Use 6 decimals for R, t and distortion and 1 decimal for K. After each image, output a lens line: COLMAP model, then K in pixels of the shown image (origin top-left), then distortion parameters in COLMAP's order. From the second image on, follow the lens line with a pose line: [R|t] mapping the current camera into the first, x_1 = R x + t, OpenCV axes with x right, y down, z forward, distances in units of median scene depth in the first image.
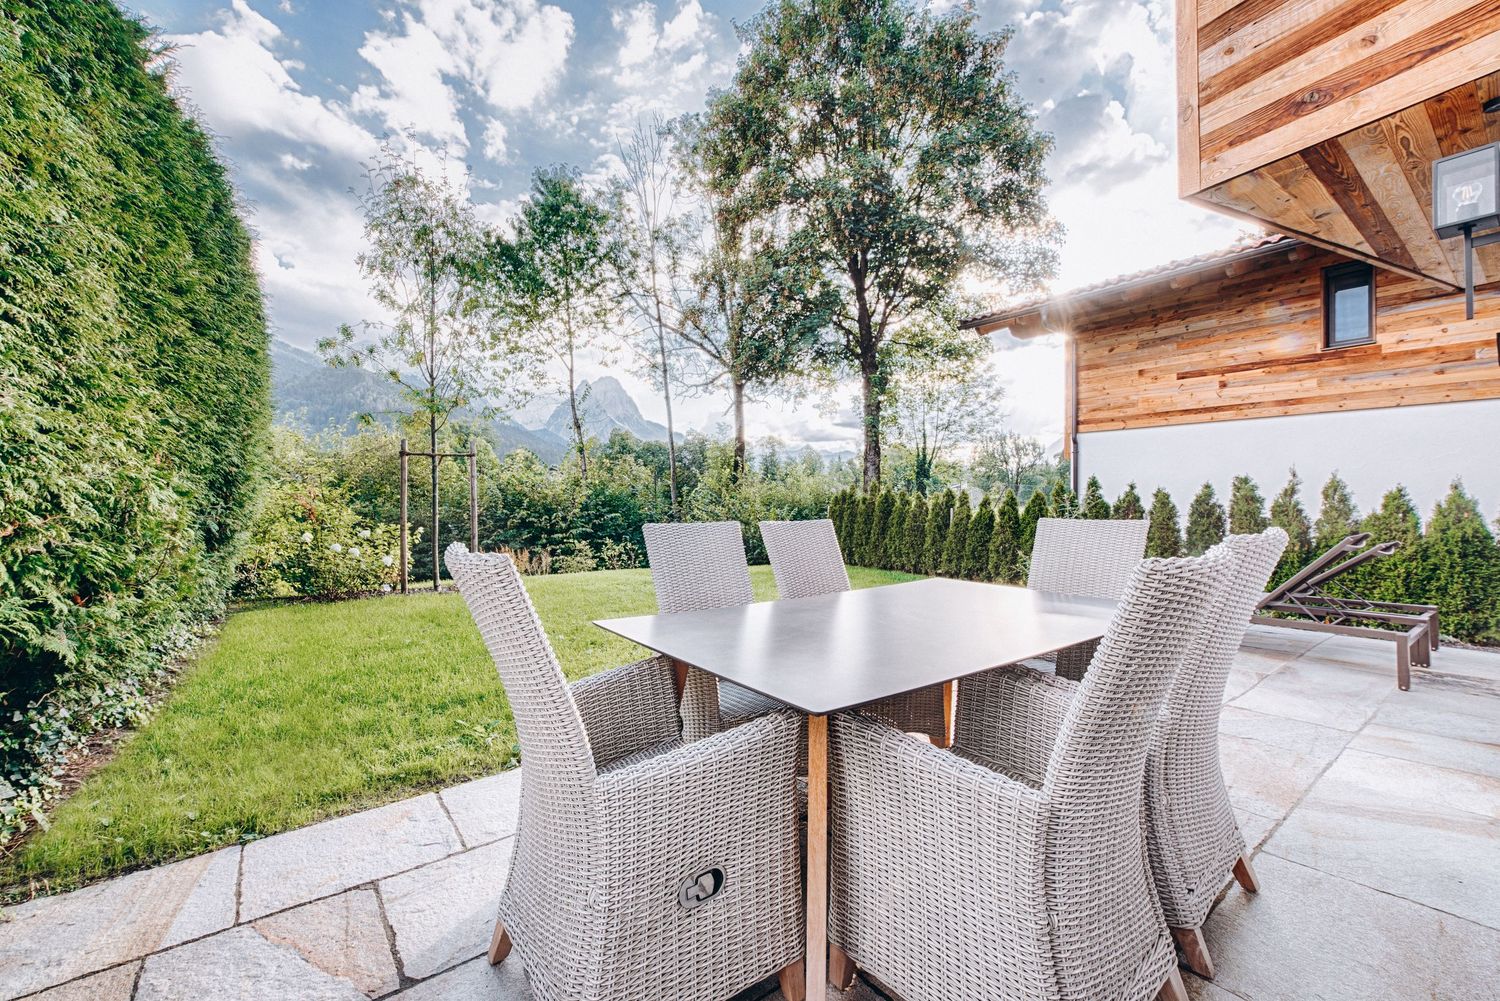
lens RADIAL K [[602.3, 0, 746.1], [0, 602.3, 502.0], [0, 0, 1]] dist [0.000470, 0.000113]
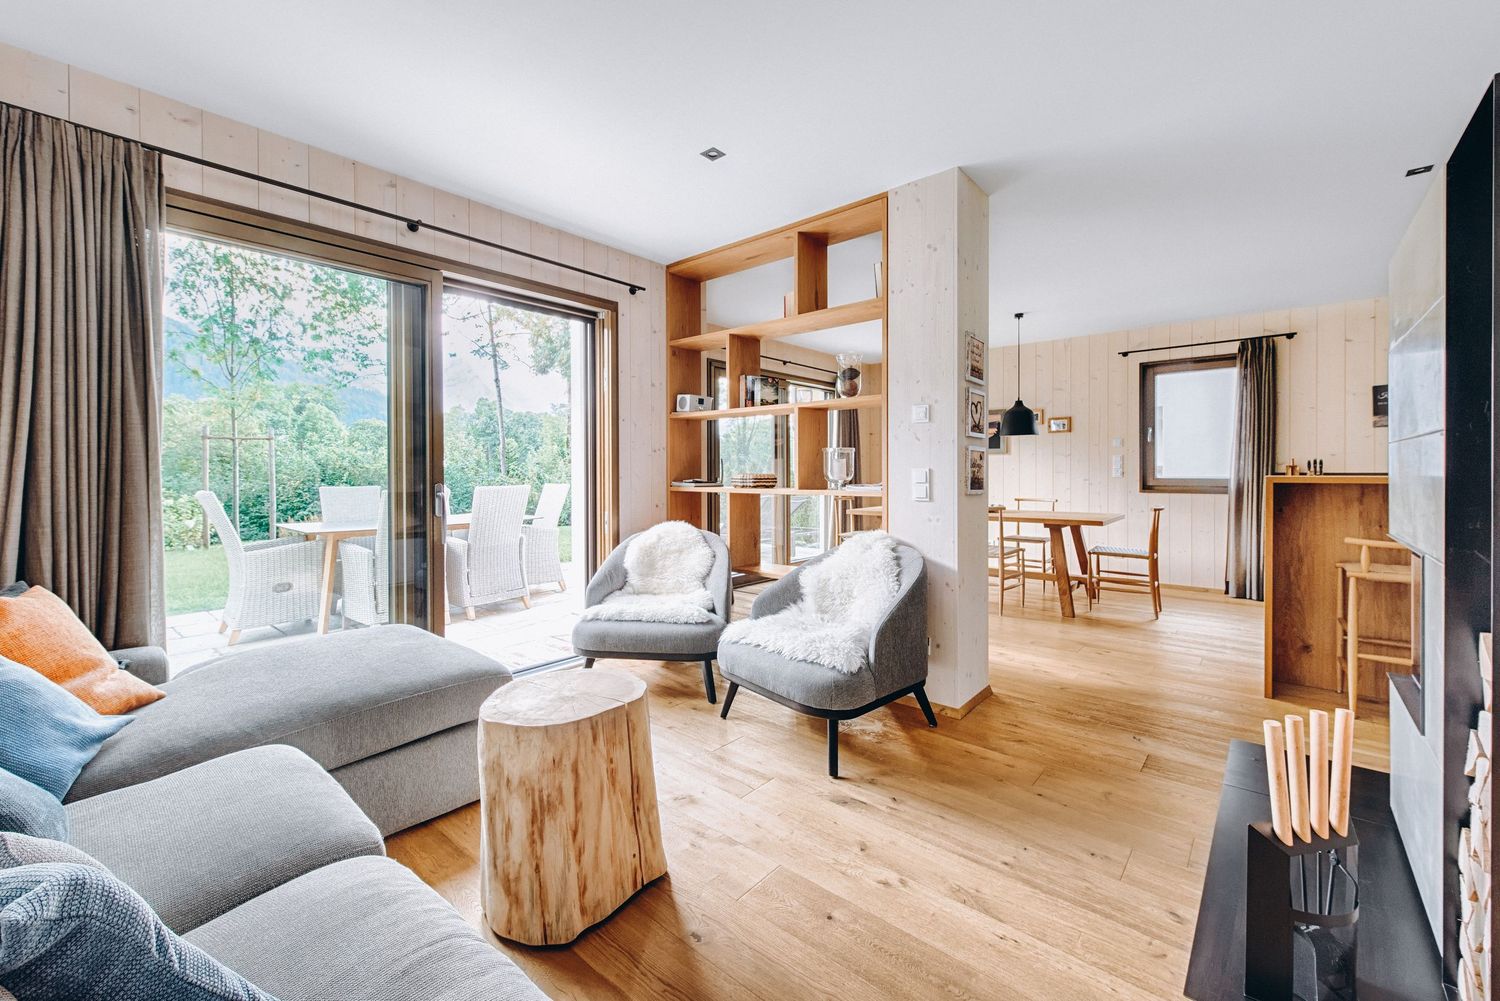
lens RADIAL K [[602.3, 0, 763.7], [0, 602.3, 472.9], [0, 0, 1]] dist [0.000470, 0.000113]
pose [[0.977142, -0.004190, 0.212548, 0.270605], [0.004656, 0.999988, -0.001693, -0.000109], [-0.212538, 0.002644, 0.977149, -0.424249]]
